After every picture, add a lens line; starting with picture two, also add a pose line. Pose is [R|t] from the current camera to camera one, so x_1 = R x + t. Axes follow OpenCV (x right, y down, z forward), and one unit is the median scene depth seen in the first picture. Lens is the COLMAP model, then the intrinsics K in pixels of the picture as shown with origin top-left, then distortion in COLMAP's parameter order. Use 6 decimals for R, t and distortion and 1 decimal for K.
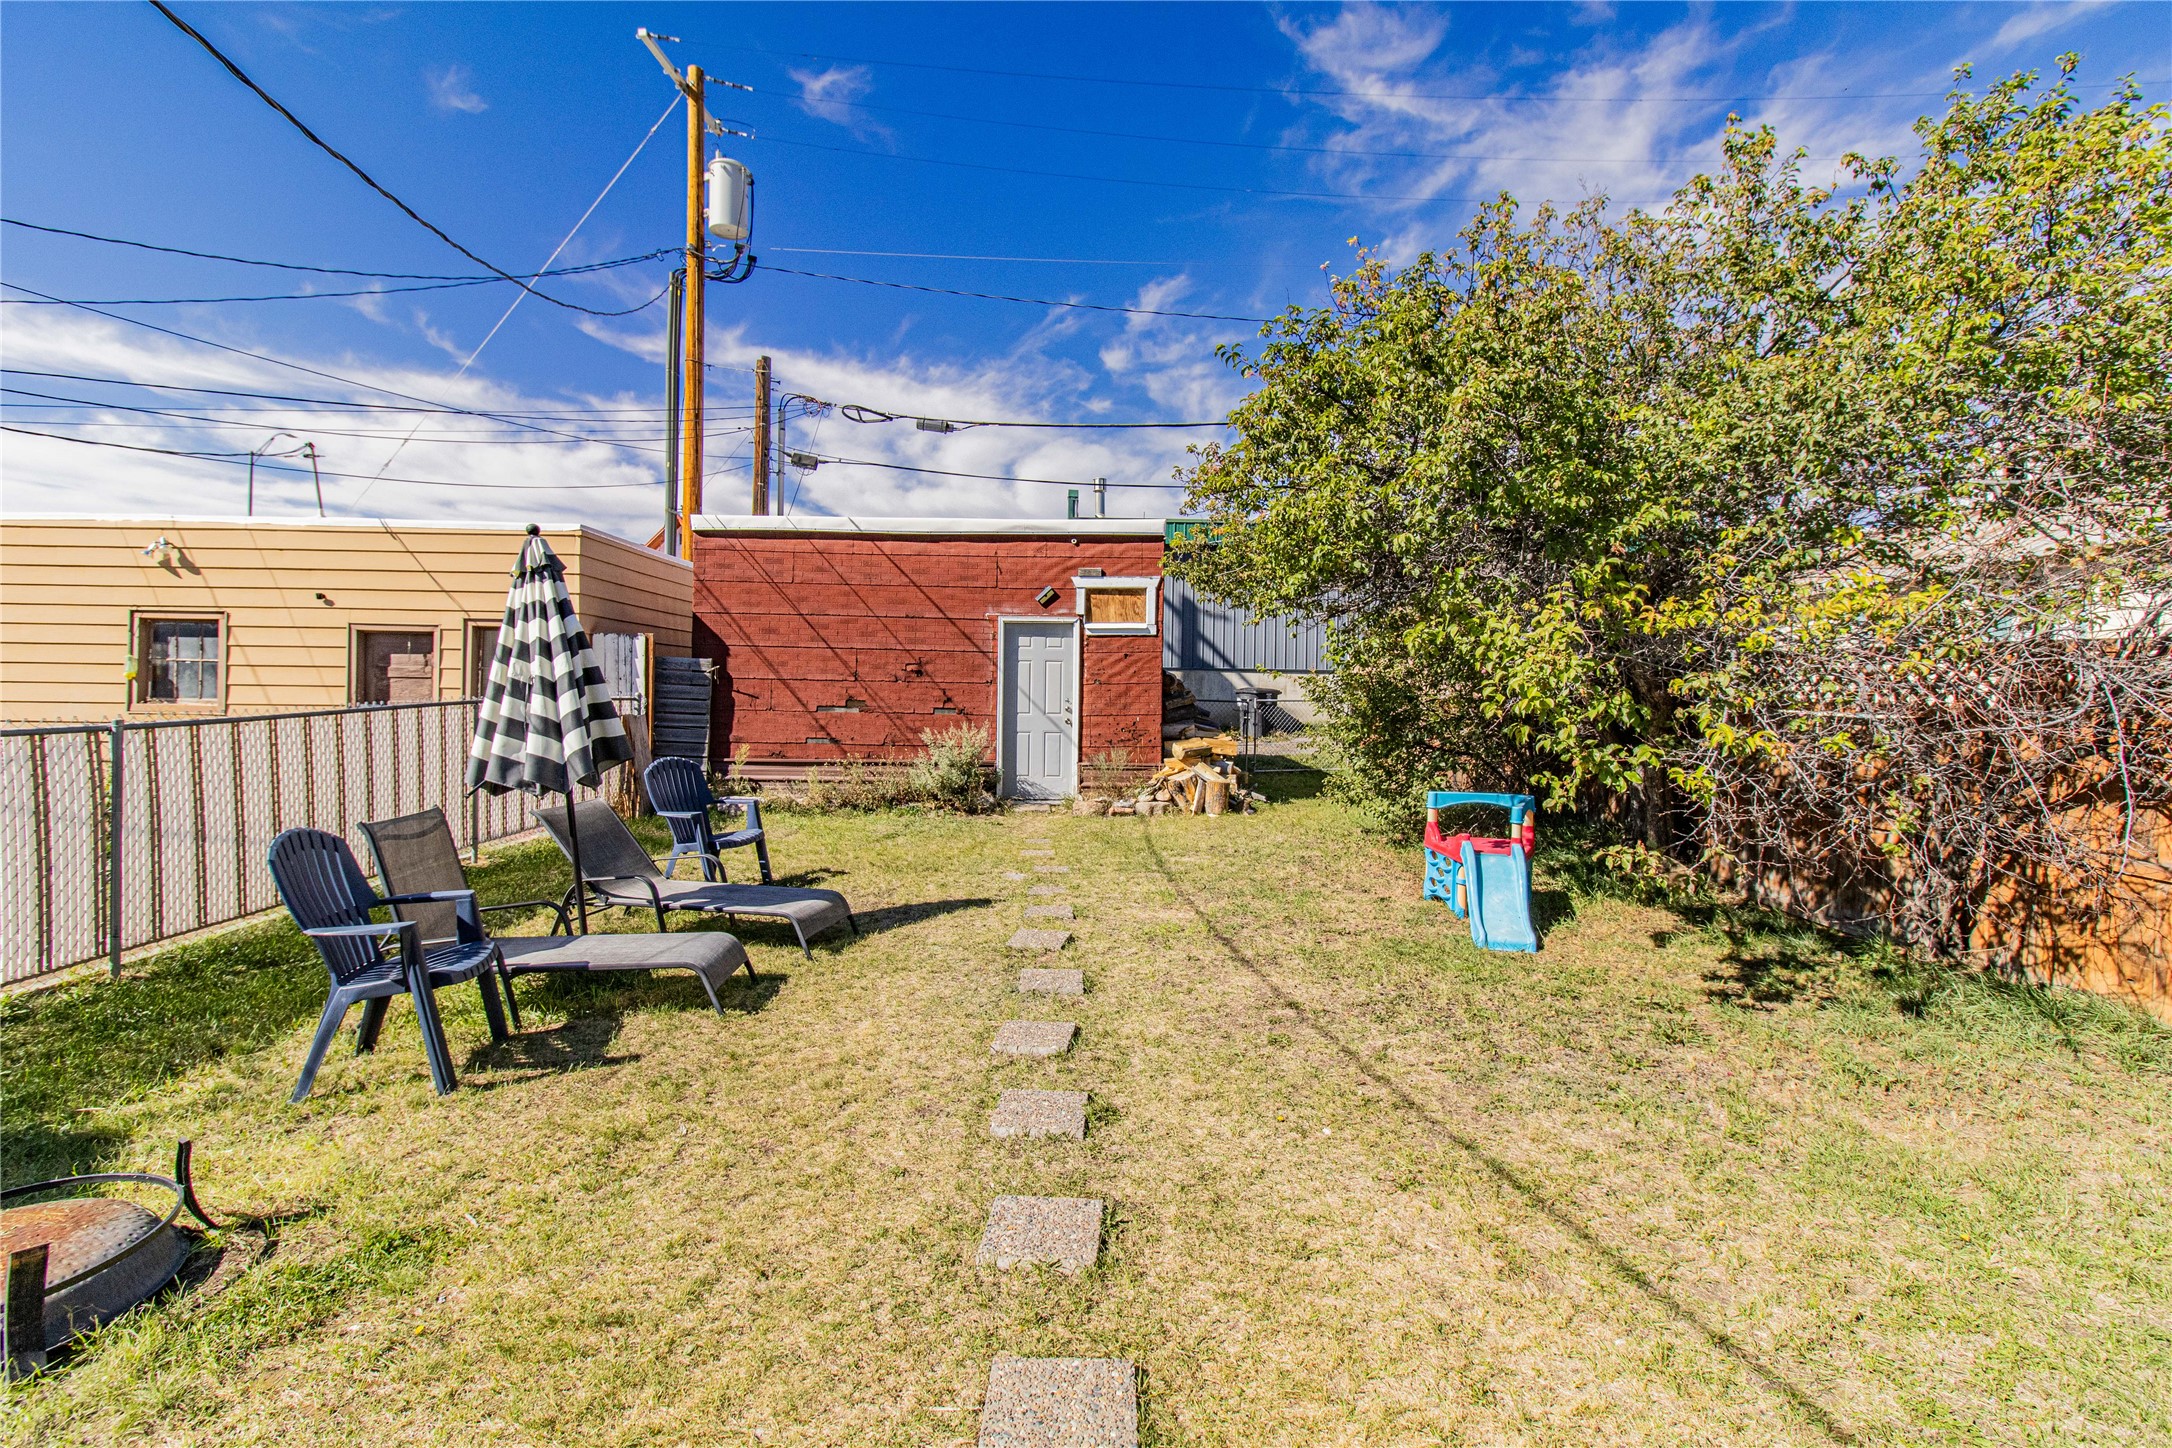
lens RADIAL K [[1020.0, 0, 1086.0], [0, 1020.0, 724.0], [0, 0, 1]] dist [-0.003745, 0.000050]
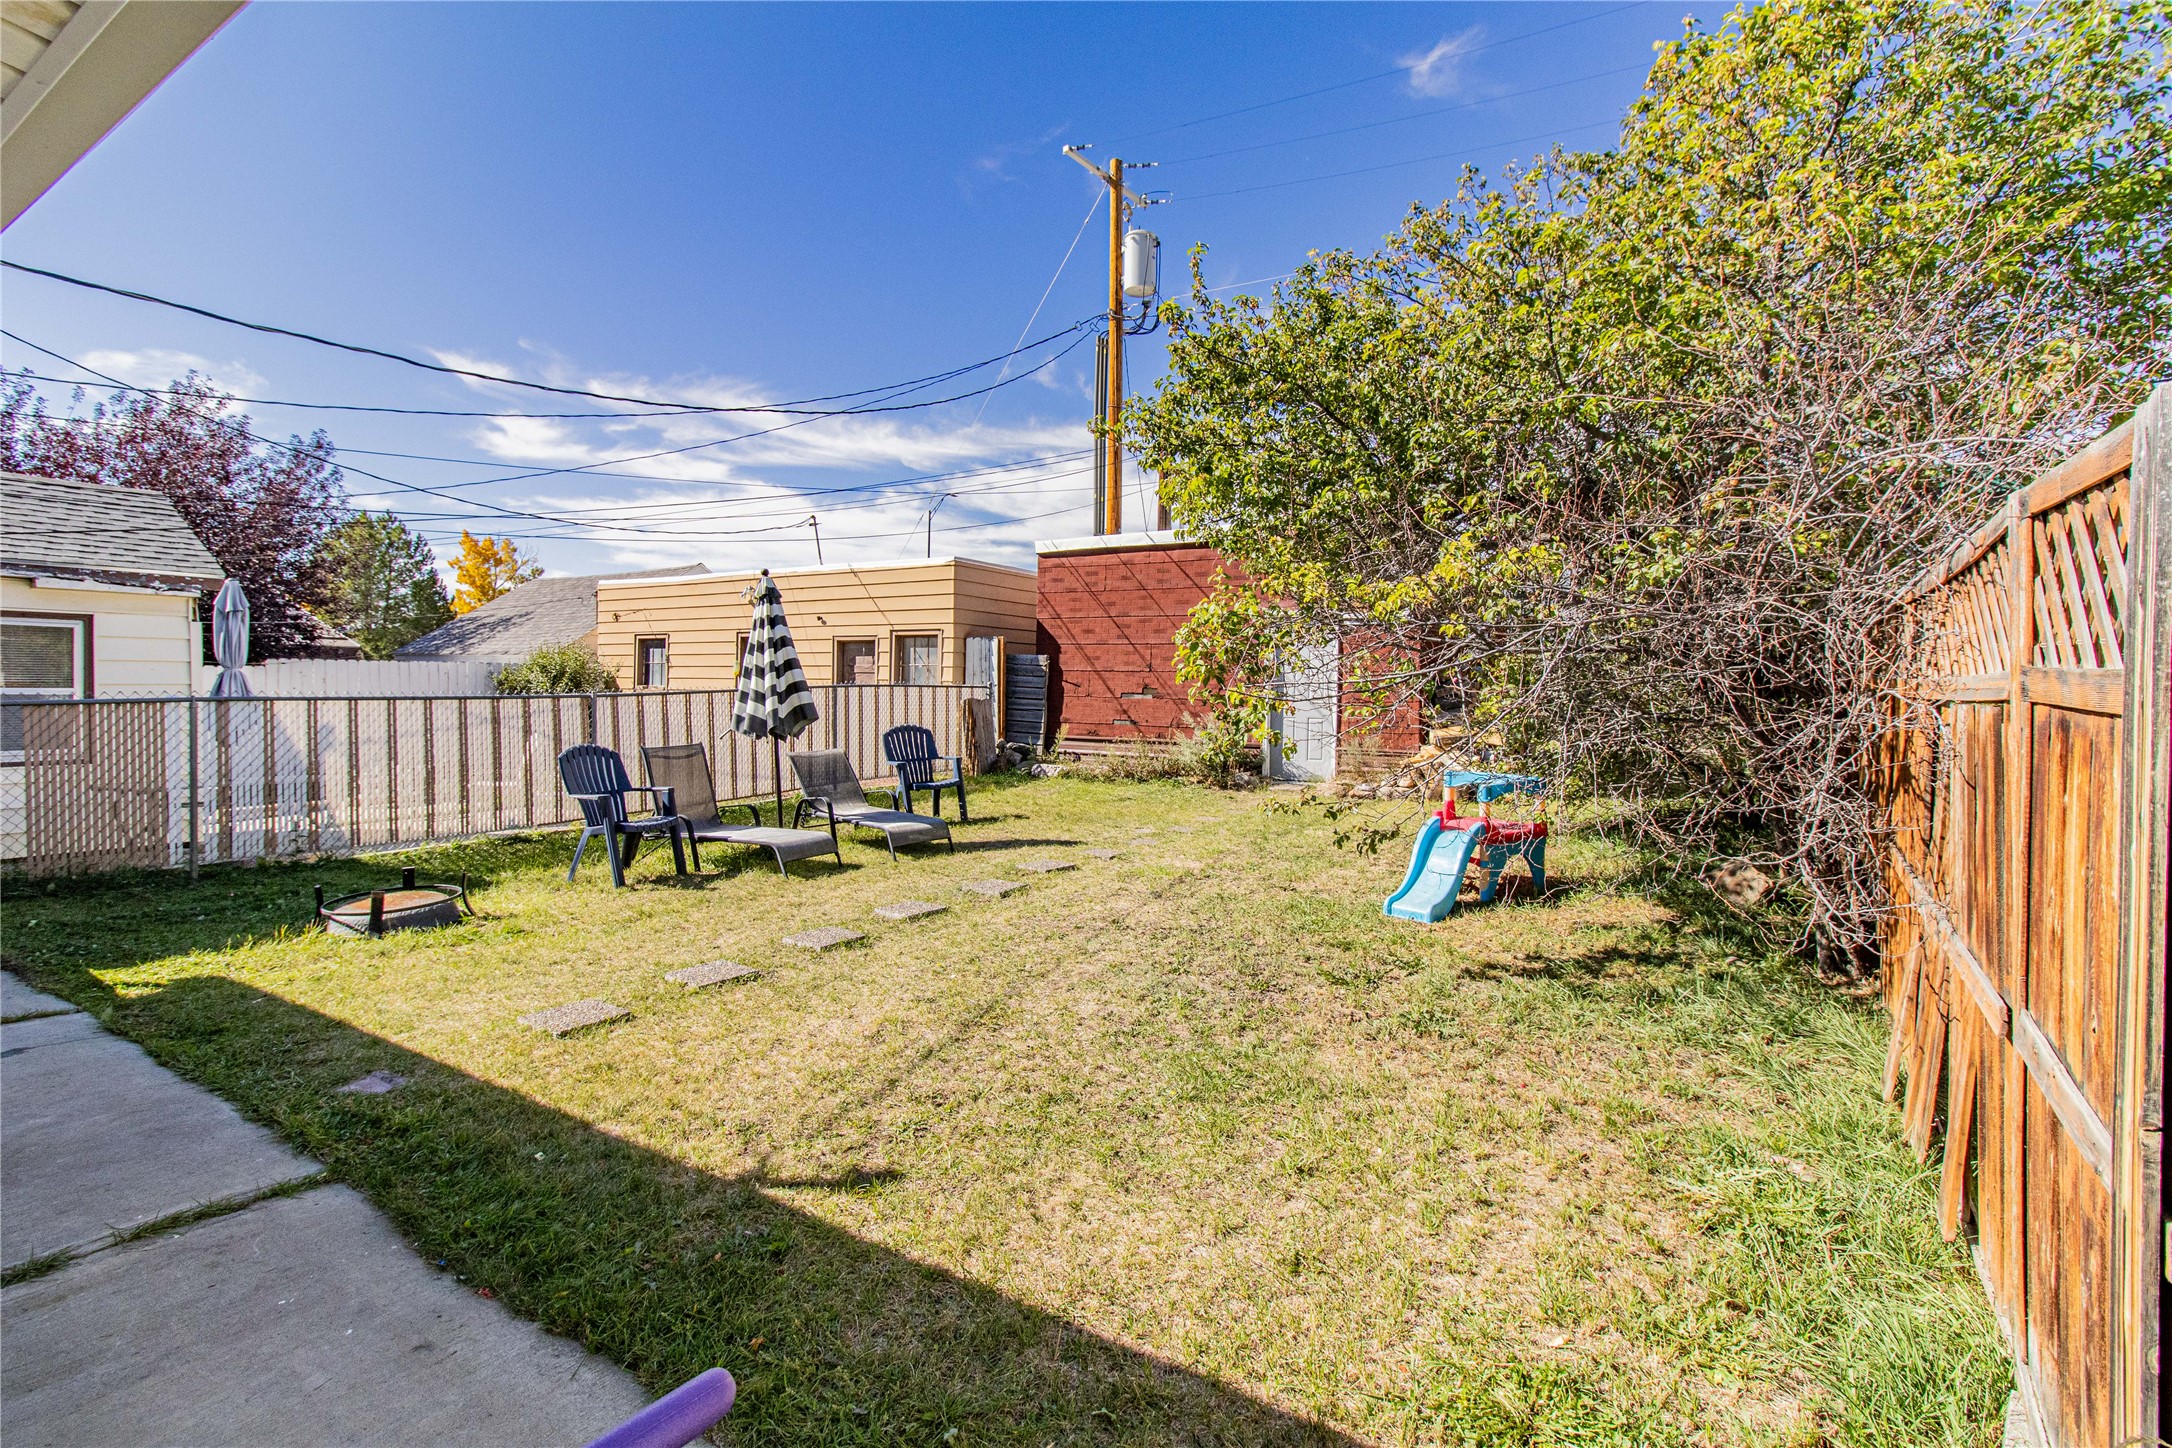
lens RADIAL K [[1058.3, 0, 1086.8], [0, 1058.3, 703.9], [0, 0, 1]] dist [0.035030, 0.000034]
pose [[0.816884, 0.004724, -0.576783, 0.424951], [-0.017547, 0.999707, -0.016663, 0.016763], [0.576535, 0.023733, 0.816728, -0.031339]]
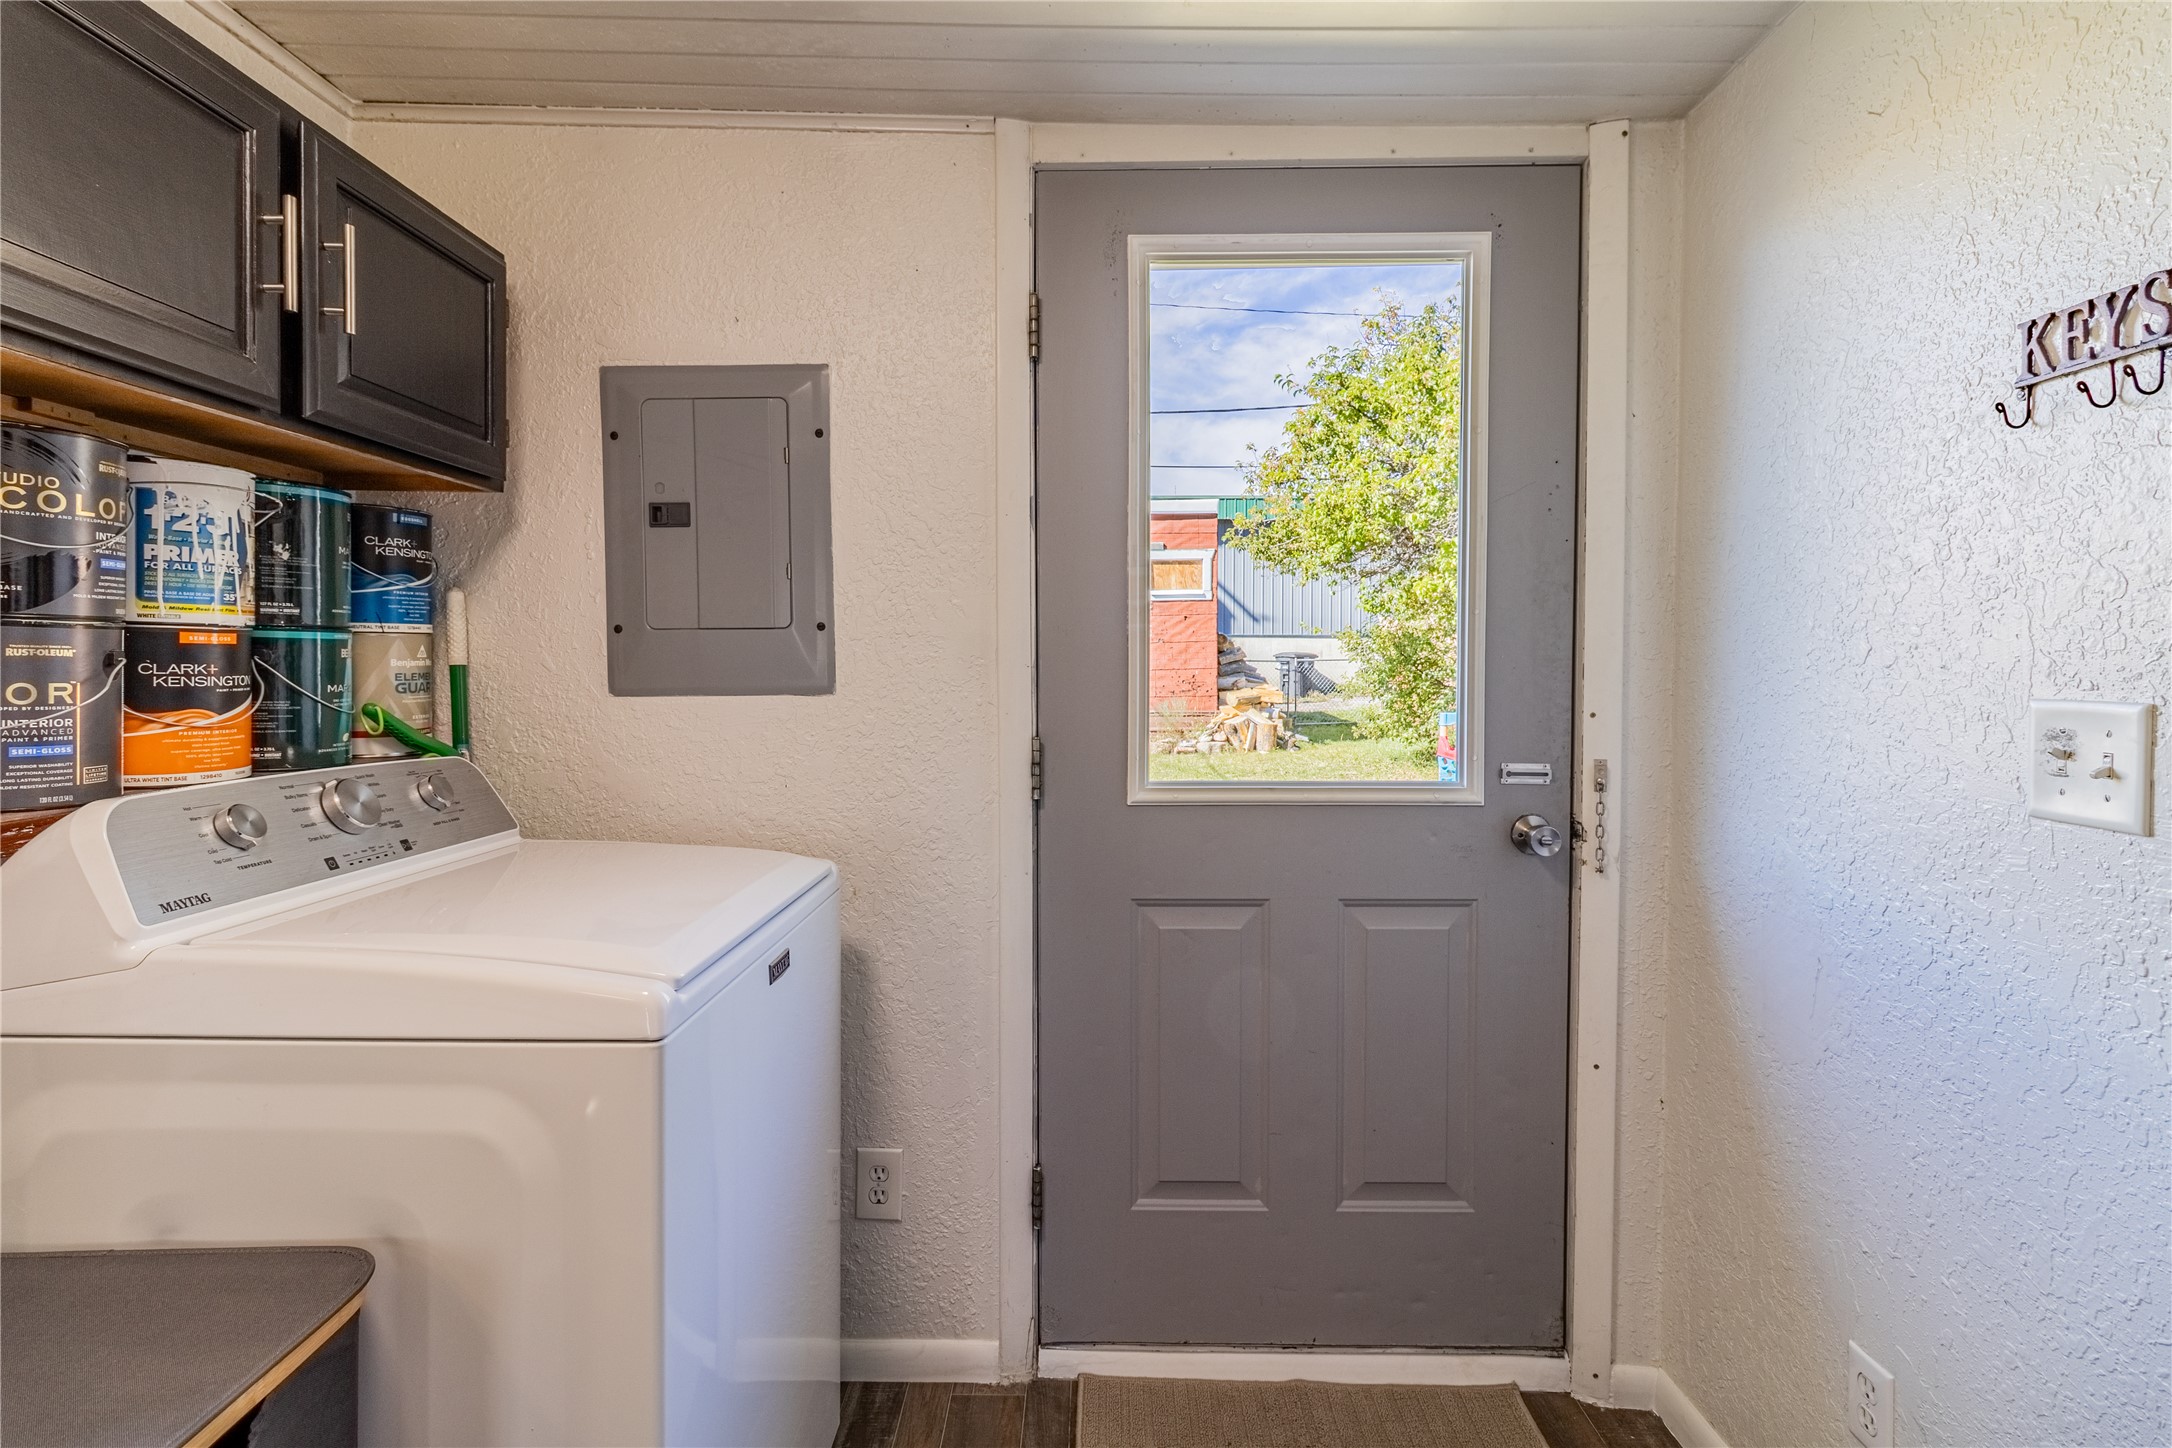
lens RADIAL K [[1020.0, 0, 1086.0], [0, 1020.0, 724.0], [0, 0, 1]] dist [-0.003745, 0.000050]
pose [[0.999390, -0.014476, -0.031781, -0.041190], [0.015215, 0.999616, 0.023139, 0.026398], [0.031434, -0.023608, 0.999227, -0.176490]]
